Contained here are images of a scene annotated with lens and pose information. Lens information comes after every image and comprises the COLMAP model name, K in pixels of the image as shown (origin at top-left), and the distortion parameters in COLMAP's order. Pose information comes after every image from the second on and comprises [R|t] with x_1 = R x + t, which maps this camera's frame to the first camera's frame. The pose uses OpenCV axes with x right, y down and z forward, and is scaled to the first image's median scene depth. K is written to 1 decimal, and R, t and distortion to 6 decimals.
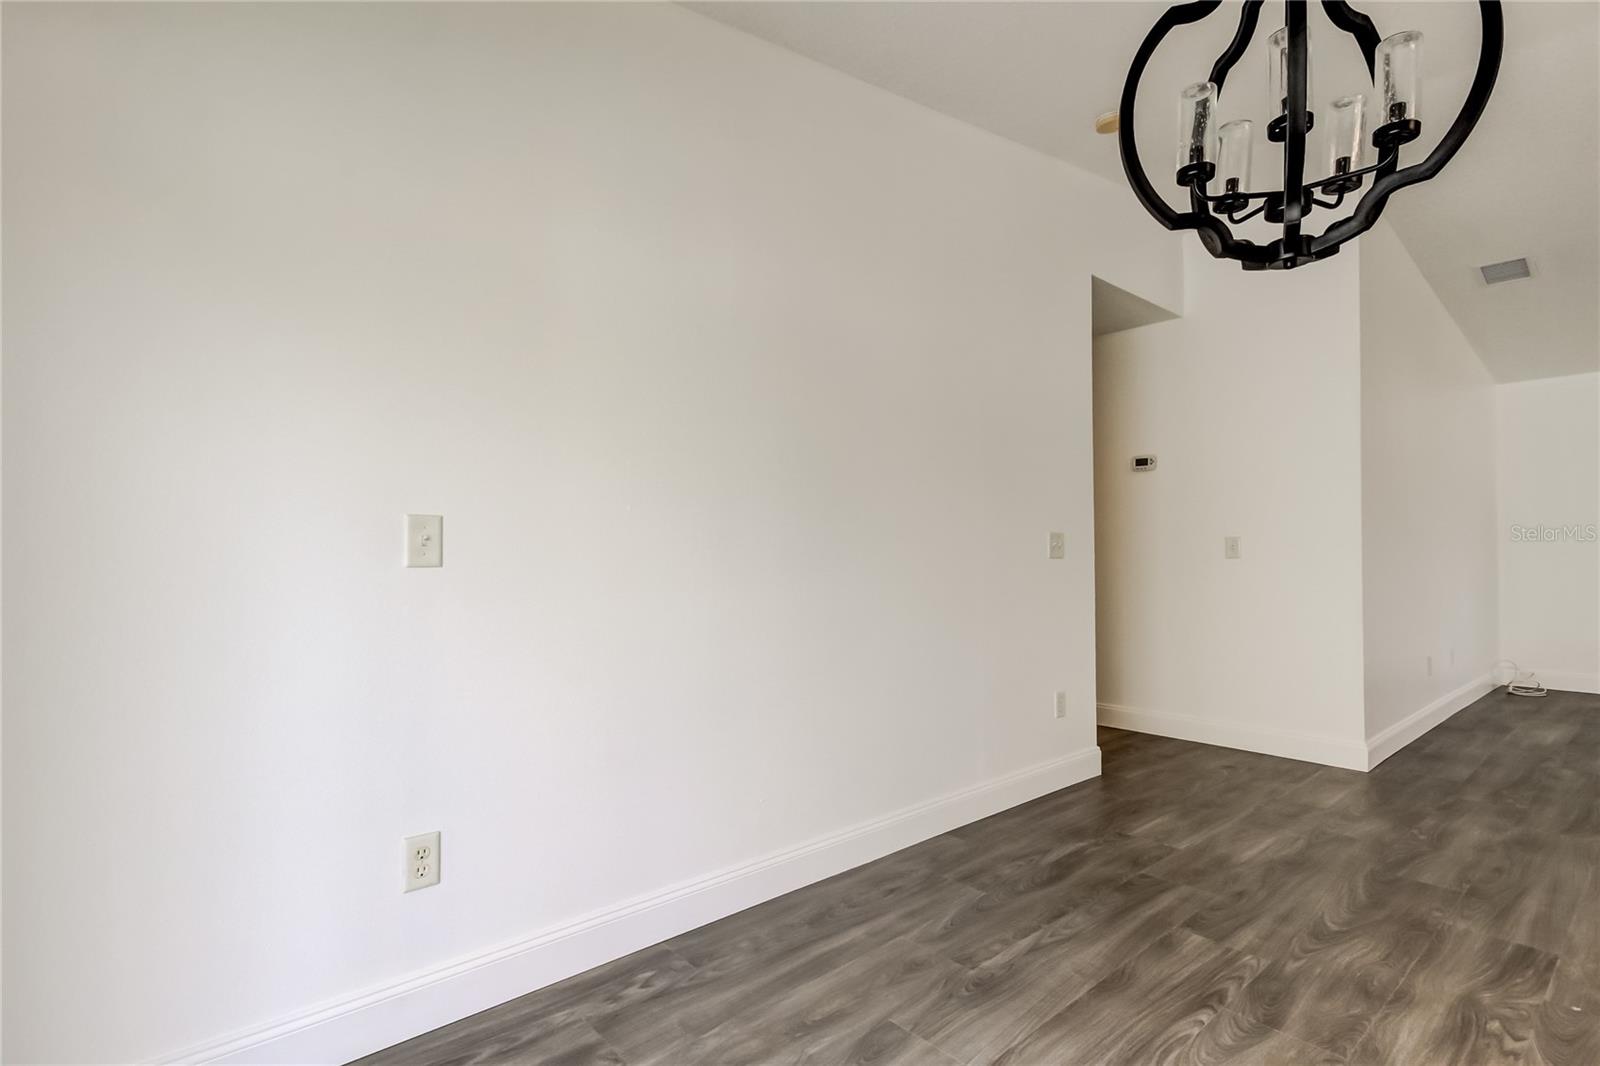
lens RADIAL K [[762.4, 0, 799.3], [0, 762.4, 541.4], [0, 0, 1]] dist [0.033610, -0.011738]
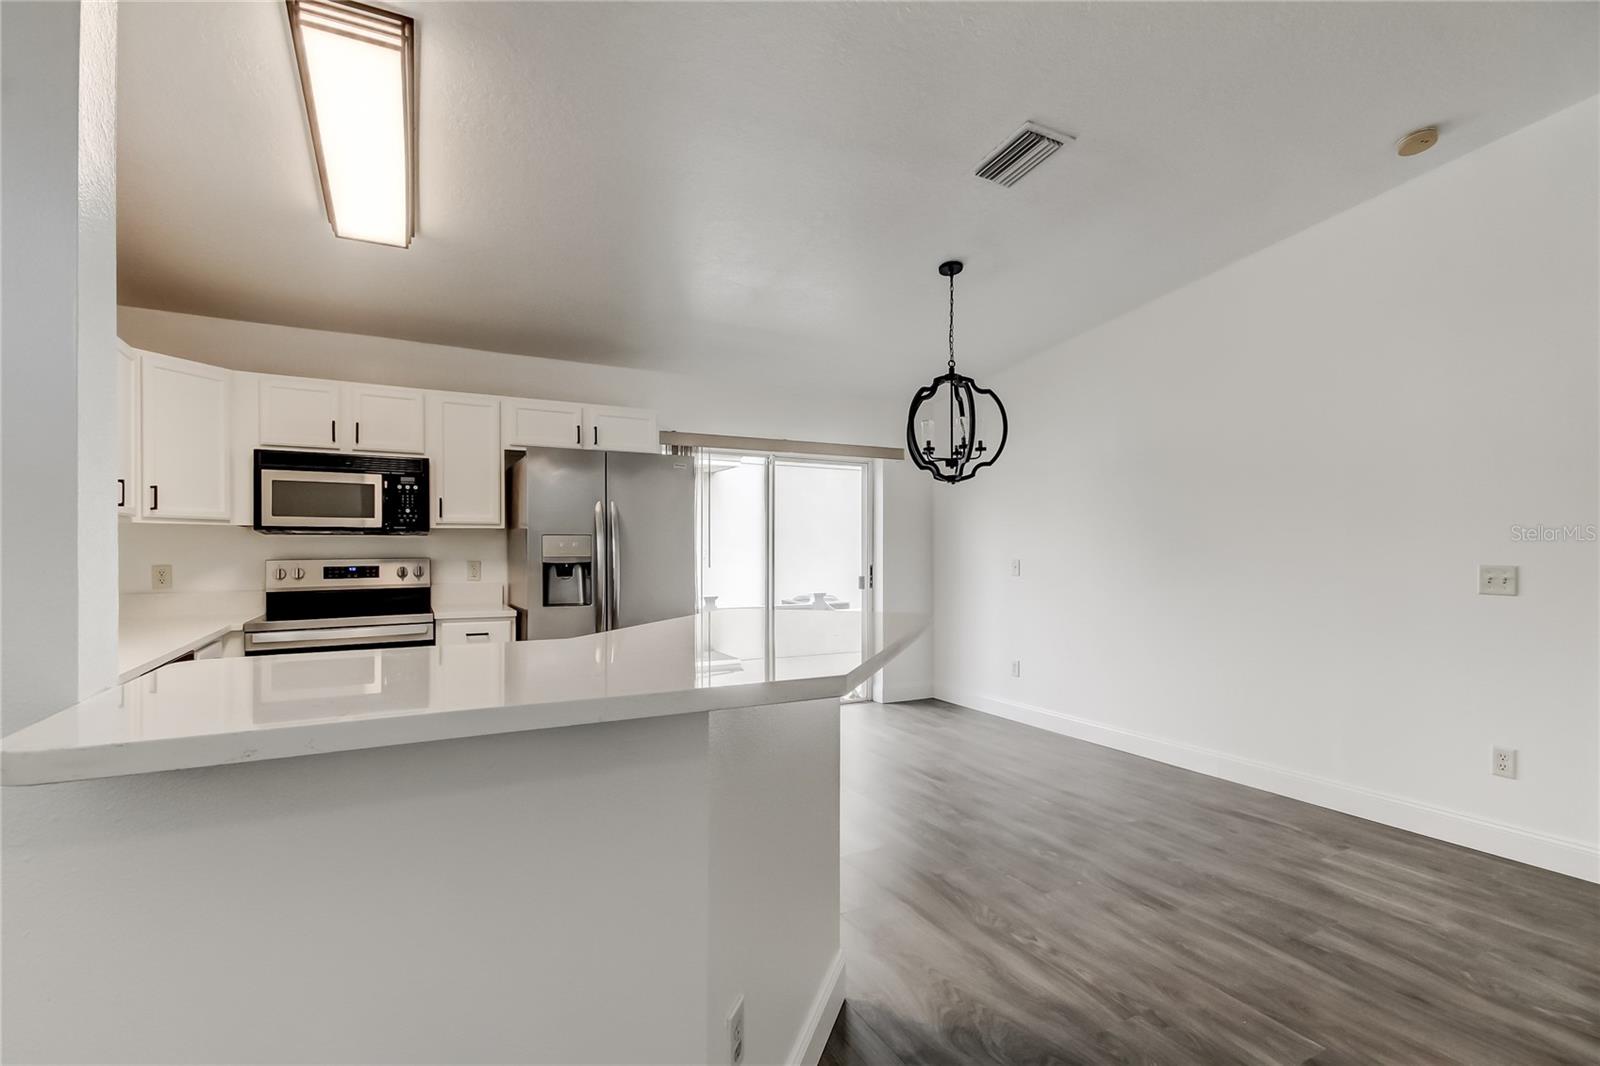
lens RADIAL K [[735.0, 0, 818.5], [0, 735.0, 547.5], [0, 0, 1]] dist [0.007403, 0.000130]
pose [[-0.200261, -0.000098, -0.979743, 2.092895], [0.019212, 0.999807, -0.004027, -0.067921], [0.979554, -0.019630, -0.200221, 0.648856]]
